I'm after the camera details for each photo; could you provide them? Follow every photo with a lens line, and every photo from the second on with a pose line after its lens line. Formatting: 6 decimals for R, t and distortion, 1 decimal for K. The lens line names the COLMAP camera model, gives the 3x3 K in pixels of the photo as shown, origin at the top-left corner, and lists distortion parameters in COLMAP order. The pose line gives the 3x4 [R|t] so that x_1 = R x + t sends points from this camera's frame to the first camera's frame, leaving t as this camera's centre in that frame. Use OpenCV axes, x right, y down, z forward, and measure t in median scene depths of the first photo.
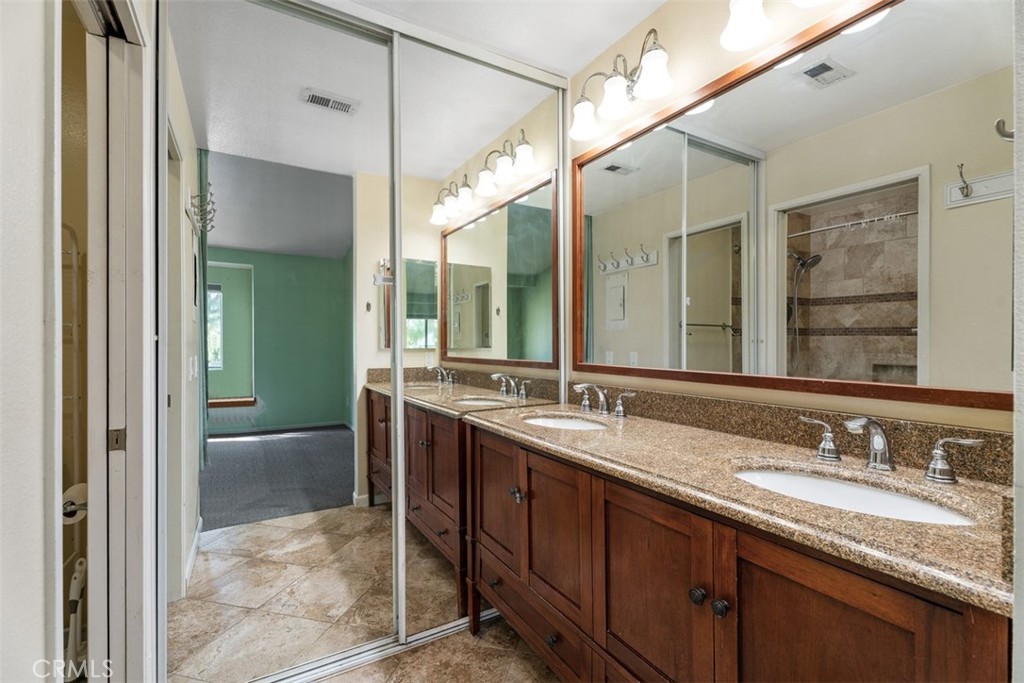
lens RADIAL K [[458.2, 0, 509.0], [0, 458.2, 340.3], [0, 0, 1]] dist [0.002773, -0.002485]
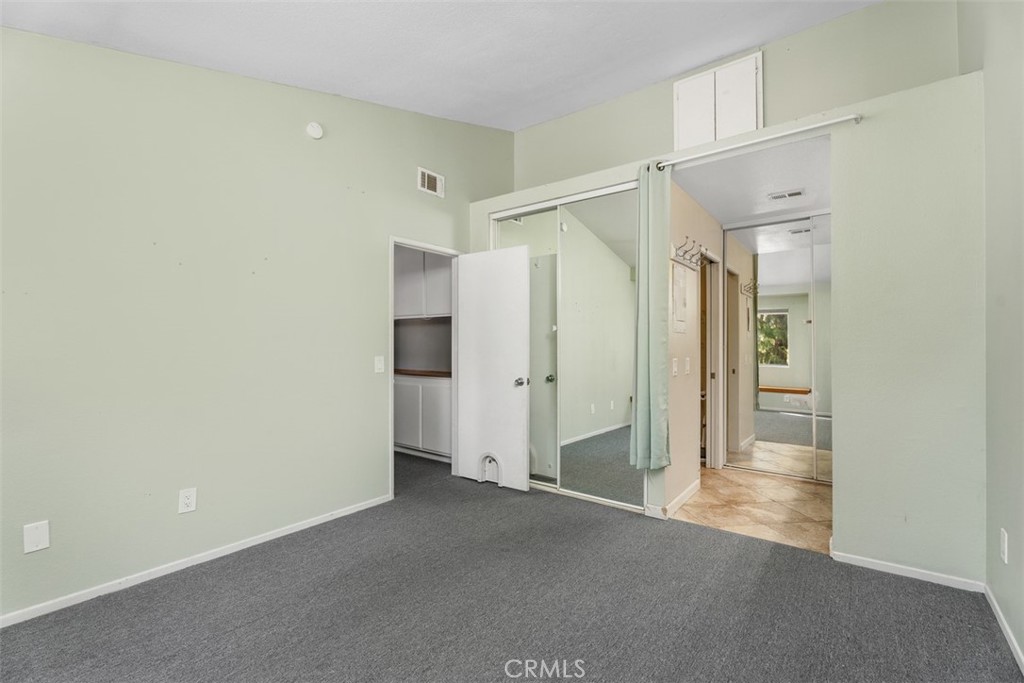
lens RADIAL K [[458.2, 0, 507.7], [0, 458.2, 345.0], [0, 0, 1]] dist [0.002773, -0.002485]
pose [[0.386576, -0.003735, -0.922250, 1.643594], [-0.007729, 0.999944, -0.007289, 0.023301], [0.922225, 0.009946, 0.386526, -1.671869]]
